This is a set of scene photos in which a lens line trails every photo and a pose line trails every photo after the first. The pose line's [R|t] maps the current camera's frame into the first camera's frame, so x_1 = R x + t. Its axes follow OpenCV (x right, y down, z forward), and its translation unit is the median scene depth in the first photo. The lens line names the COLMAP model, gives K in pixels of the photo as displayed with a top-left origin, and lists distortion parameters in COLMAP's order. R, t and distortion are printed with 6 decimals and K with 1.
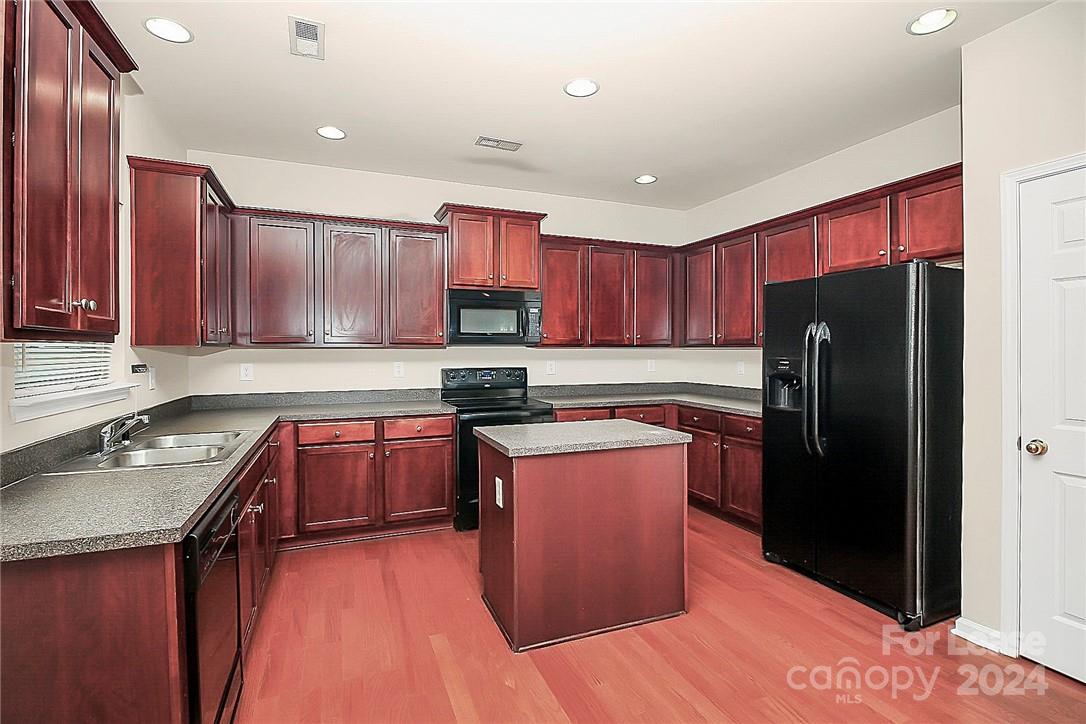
lens RADIAL K [[506.9, 0, 547.8], [0, 506.9, 353.3], [0, 0, 1]] dist [-0.001648, -0.000045]
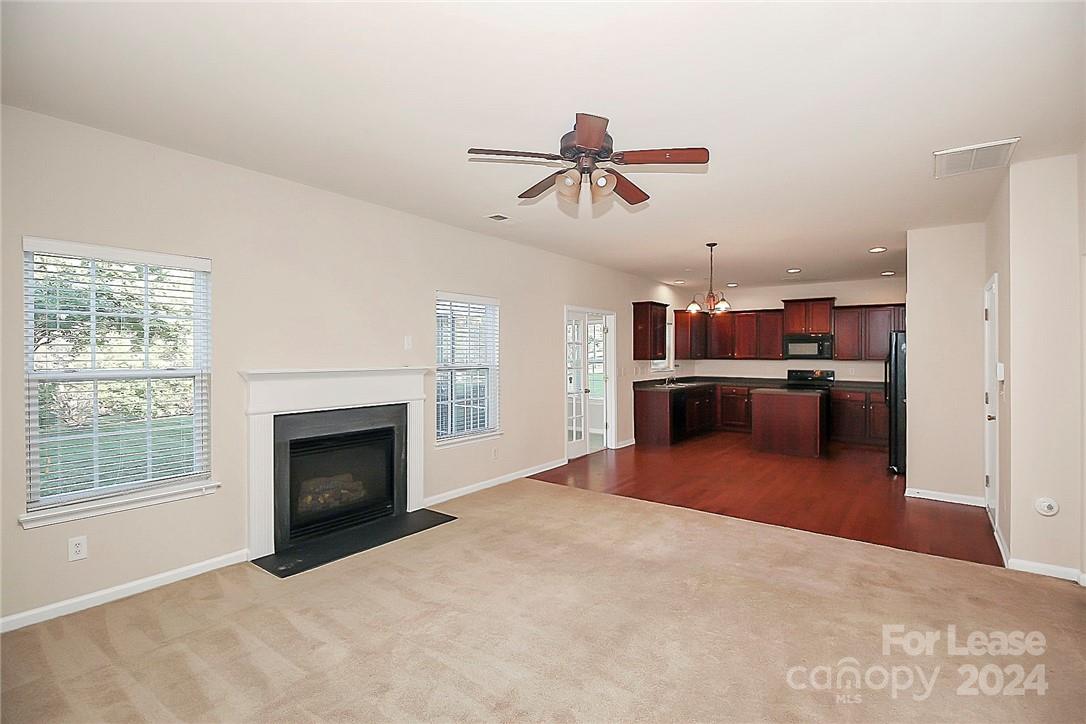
lens RADIAL K [[506.9, 0, 547.8], [0, 506.9, 353.3], [0, 0, 1]] dist [-0.001648, -0.000045]
pose [[0.510853, 0.001623, -0.859667, 1.450582], [-0.009613, 0.999946, -0.003825, -0.029225], [0.859614, 0.010219, 0.510841, -1.299994]]
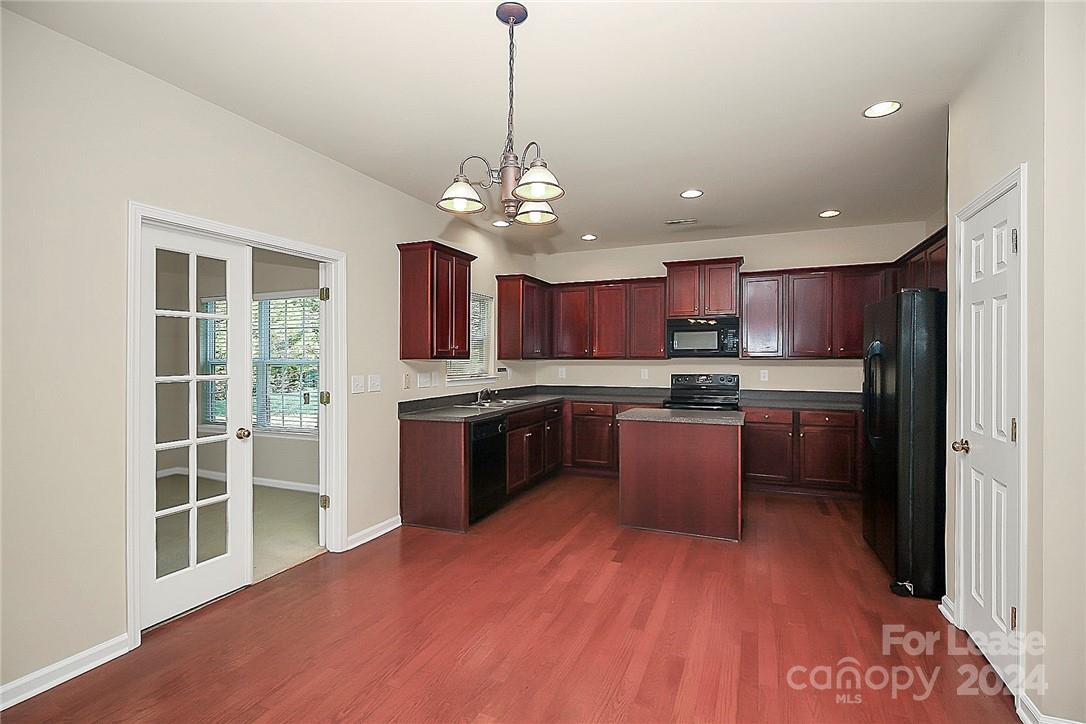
lens RADIAL K [[518.7, 0, 543.0], [0, 518.7, 362.0], [0, 0, 1]] dist [0.000300, 0.000044]
pose [[0.699969, 0.004674, -0.714158, 0.725254], [-0.004634, 0.999987, 0.002002, -0.007121], [0.714158, 0.001908, 0.699982, -0.353380]]
